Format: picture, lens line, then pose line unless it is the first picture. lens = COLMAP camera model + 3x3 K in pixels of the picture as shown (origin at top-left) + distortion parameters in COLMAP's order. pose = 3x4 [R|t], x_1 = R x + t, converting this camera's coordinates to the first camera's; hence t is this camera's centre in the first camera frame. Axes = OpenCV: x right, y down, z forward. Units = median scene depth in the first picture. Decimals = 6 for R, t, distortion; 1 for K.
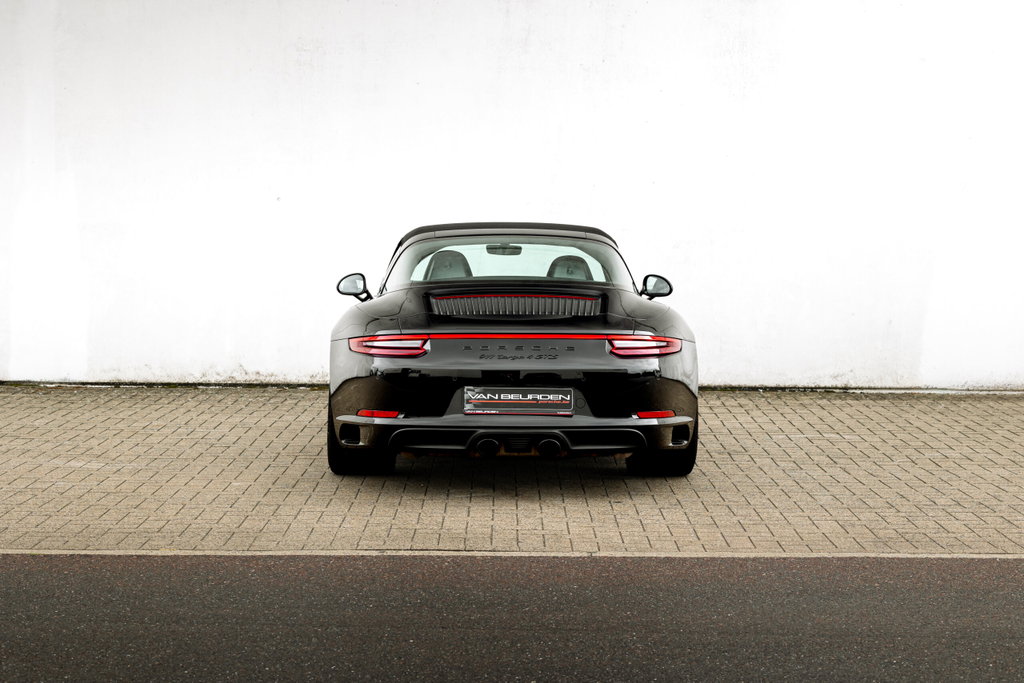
lens RADIAL K [[2069.7, 0, 512.0], [0, 2069.7, 341.5], [0, 0, 1]] dist [-0.023817, 0.116378]
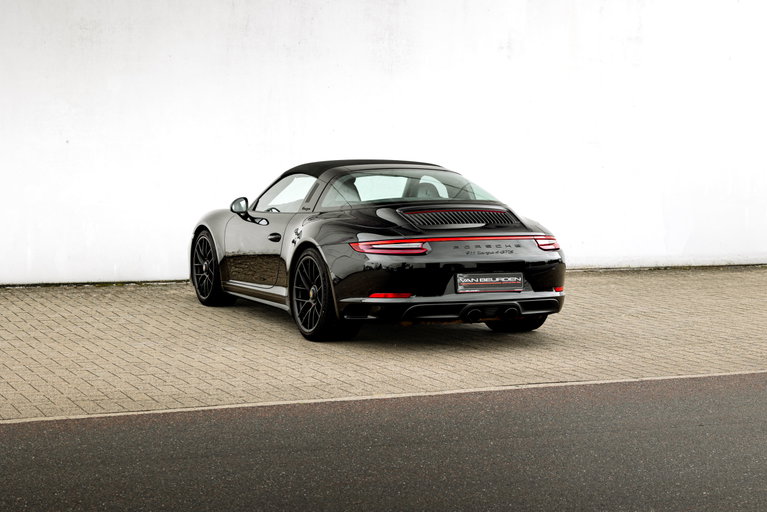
lens RADIAL K [[1550.2, 0, 383.5], [0, 1550.2, 256.0], [0, 0, 1]] dist [-0.023817, 0.116378]
pose [[0.912245, -0.028301, 0.408666, -0.487981], [0.025739, 0.999599, 0.011768, -0.004512], [-0.408836, -0.000216, 0.912608, 0.035407]]
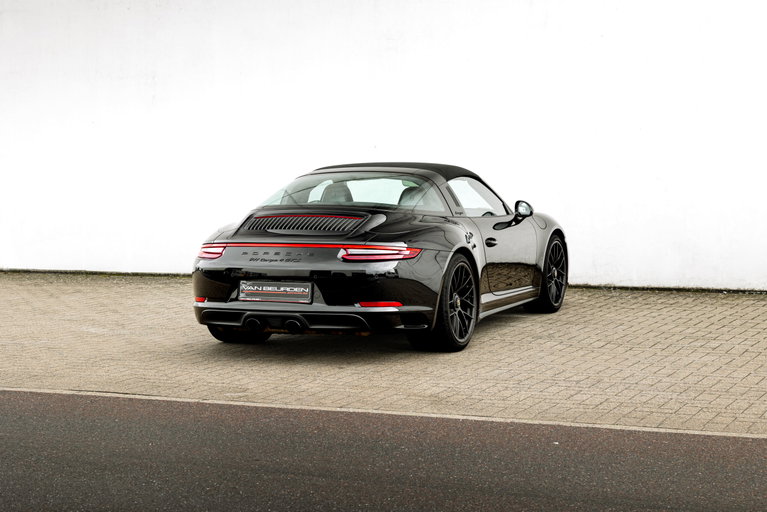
lens RADIAL K [[1550.2, 0, 383.5], [0, 1550.2, 256.0], [0, 0, 1]] dist [-0.023817, 0.116378]
pose [[0.910802, 0.008292, -0.412760, 0.474500], [-0.008282, 0.999964, 0.001814, 0.002249], [0.412760, 0.001766, 0.910838, 0.084602]]
